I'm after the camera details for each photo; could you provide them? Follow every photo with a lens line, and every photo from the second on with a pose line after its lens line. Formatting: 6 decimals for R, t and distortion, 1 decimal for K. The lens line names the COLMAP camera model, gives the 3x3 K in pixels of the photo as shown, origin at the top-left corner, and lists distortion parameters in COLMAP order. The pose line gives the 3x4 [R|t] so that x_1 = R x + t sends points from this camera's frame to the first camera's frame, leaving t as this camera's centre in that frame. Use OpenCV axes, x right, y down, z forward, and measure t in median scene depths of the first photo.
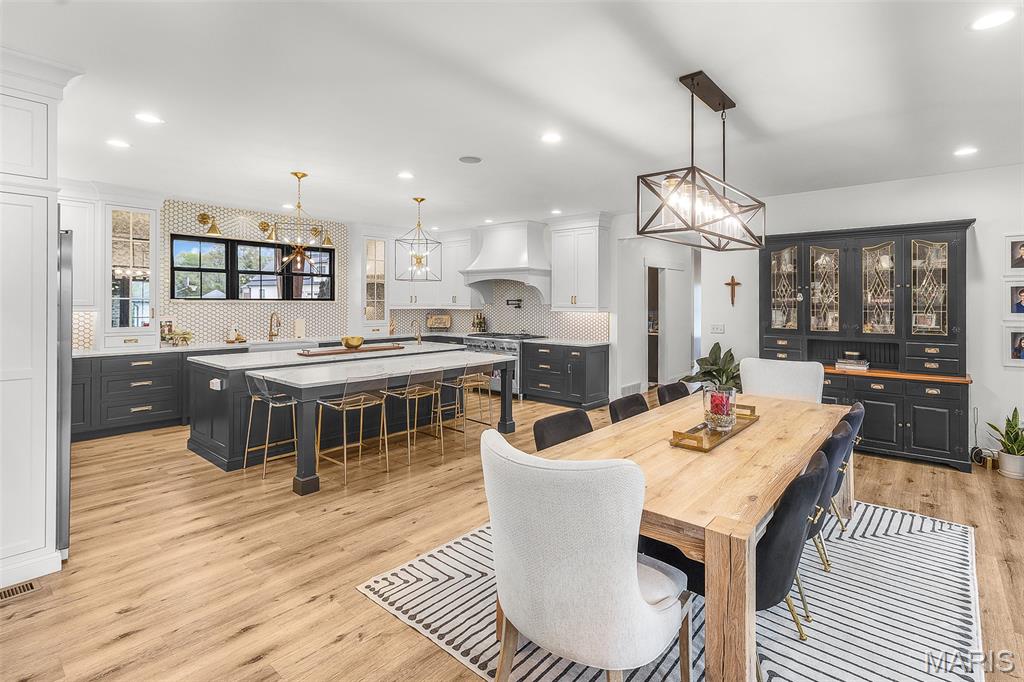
lens RADIAL K [[484.9, 0, 527.4], [0, 484.9, 301.2], [0, 0, 1]] dist [0.002849, 0.000097]
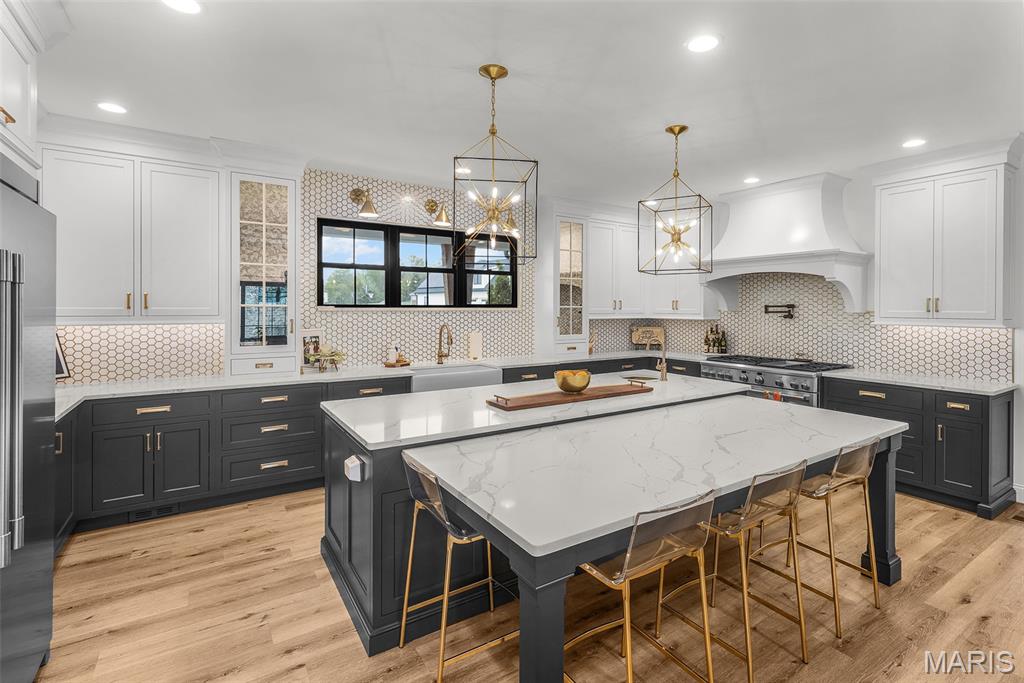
lens RADIAL K [[484.9, 0, 527.6], [0, 484.9, 306.9], [0, 0, 1]] dist [0.002849, 0.000097]
pose [[0.956743, -0.002852, -0.290920, -0.191939], [0.002790, 0.999996, -0.000626, -0.001478], [0.290921, -0.000213, 0.956747, 0.343924]]
